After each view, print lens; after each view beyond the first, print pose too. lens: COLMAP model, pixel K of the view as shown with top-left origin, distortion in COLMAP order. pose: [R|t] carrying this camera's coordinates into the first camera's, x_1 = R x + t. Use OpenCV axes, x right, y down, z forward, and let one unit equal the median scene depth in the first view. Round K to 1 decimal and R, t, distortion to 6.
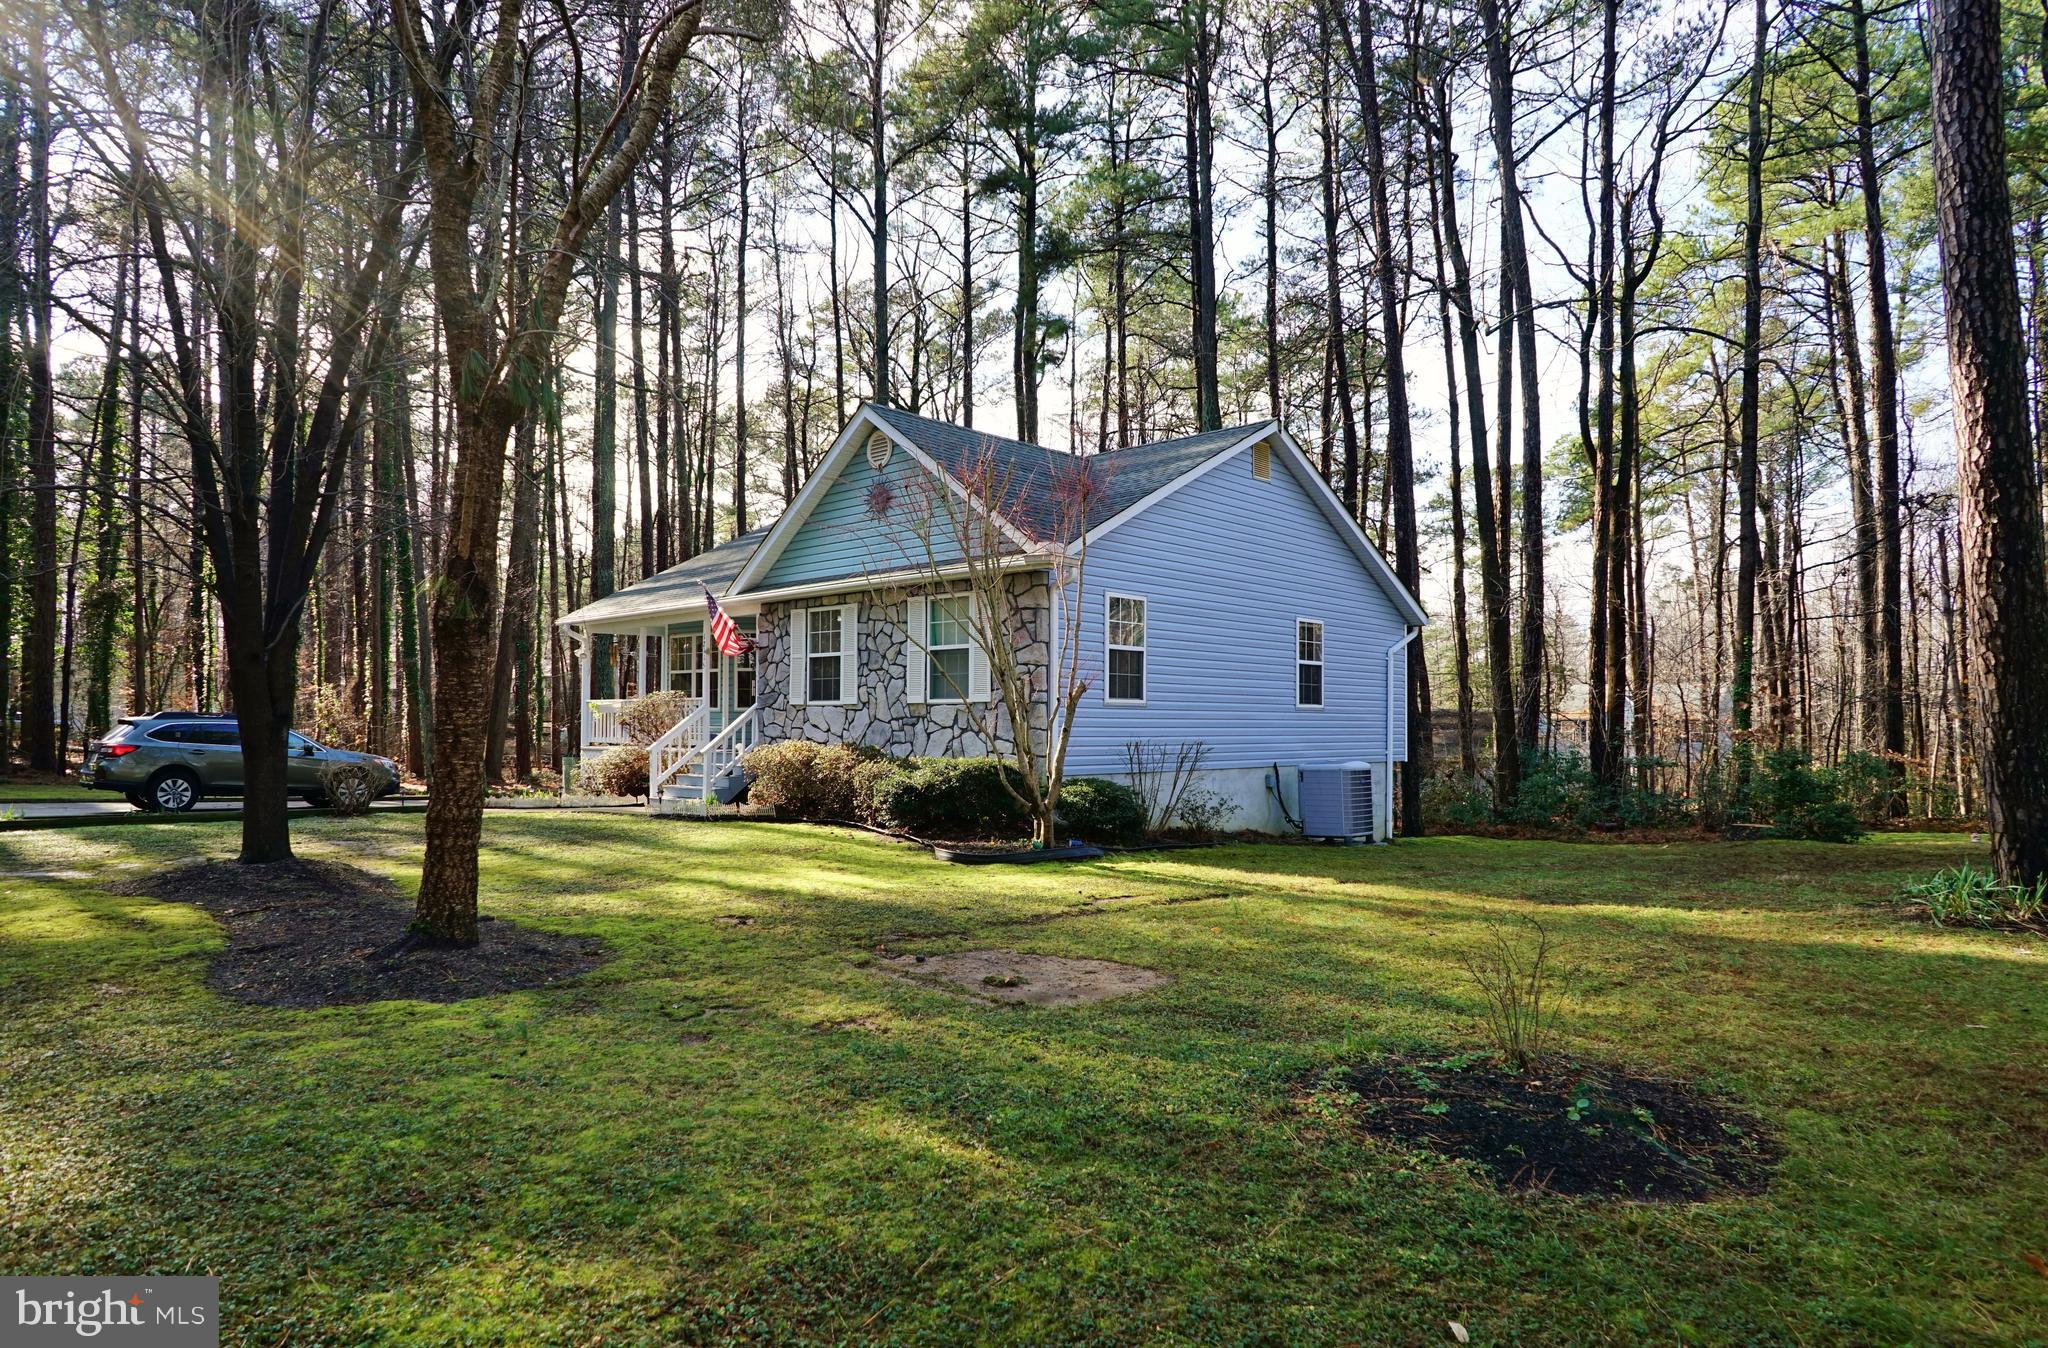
lens RADIAL K [[1195.4, 0, 1024.0], [0, 1195.4, 674.0], [0, 0, 1]] dist [-0.024584, 0.000417]
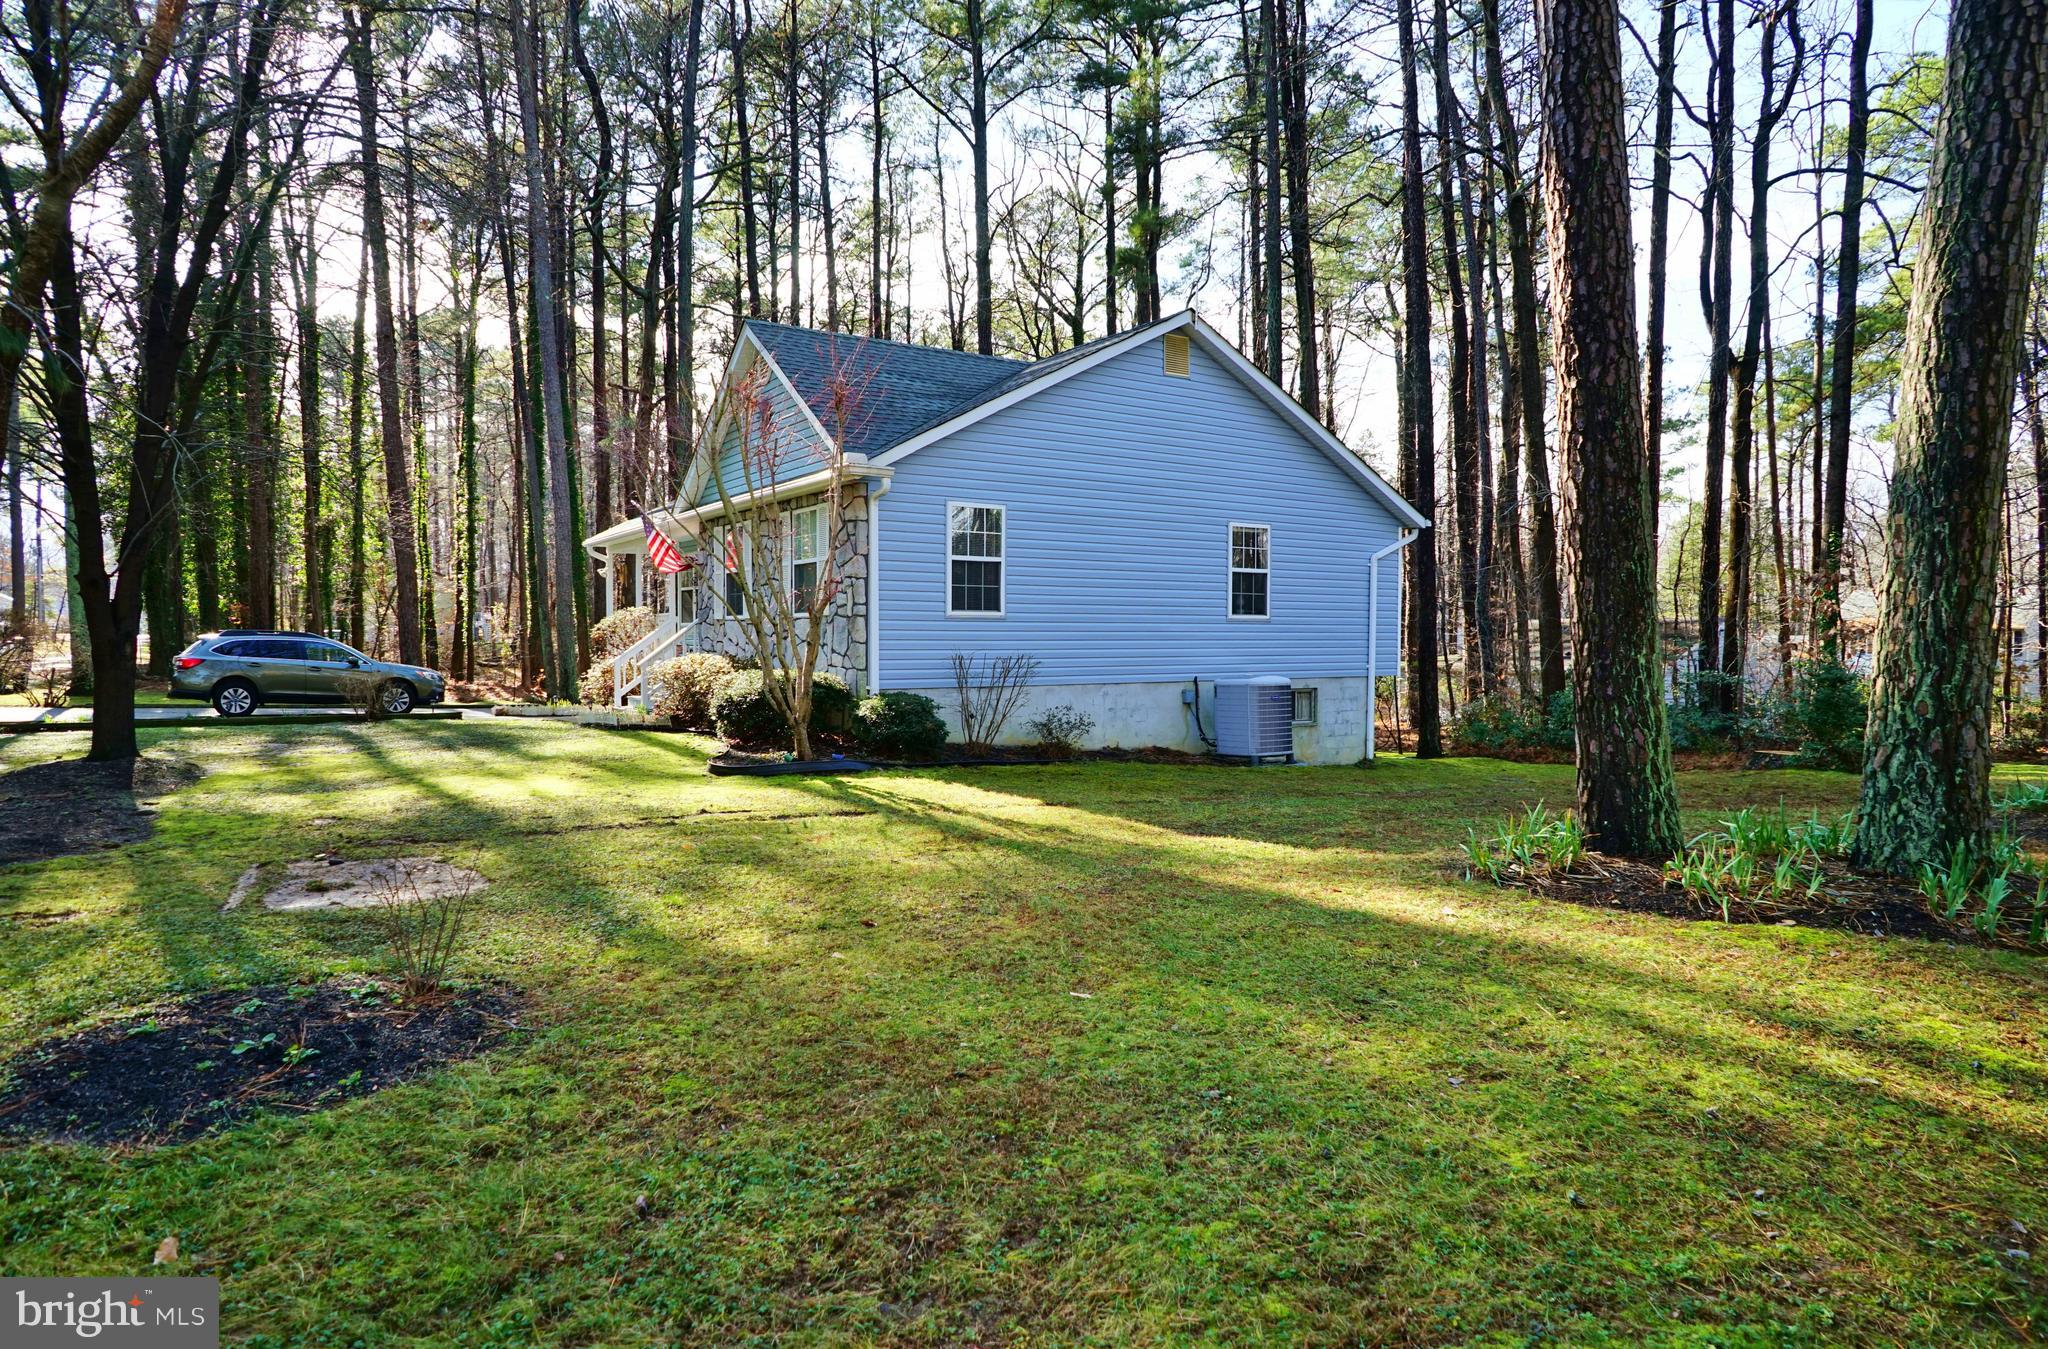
lens RADIAL K [[1196.6, 0, 1029.5], [0, 1196.6, 639.2], [0, 0, 1]] dist [-0.018611, 0.000189]
pose [[0.974085, -0.003441, -0.226155, 0.318756], [0.013576, 0.998971, 0.043274, 0.001824], [0.225773, -0.045223, 0.973130, 0.054914]]
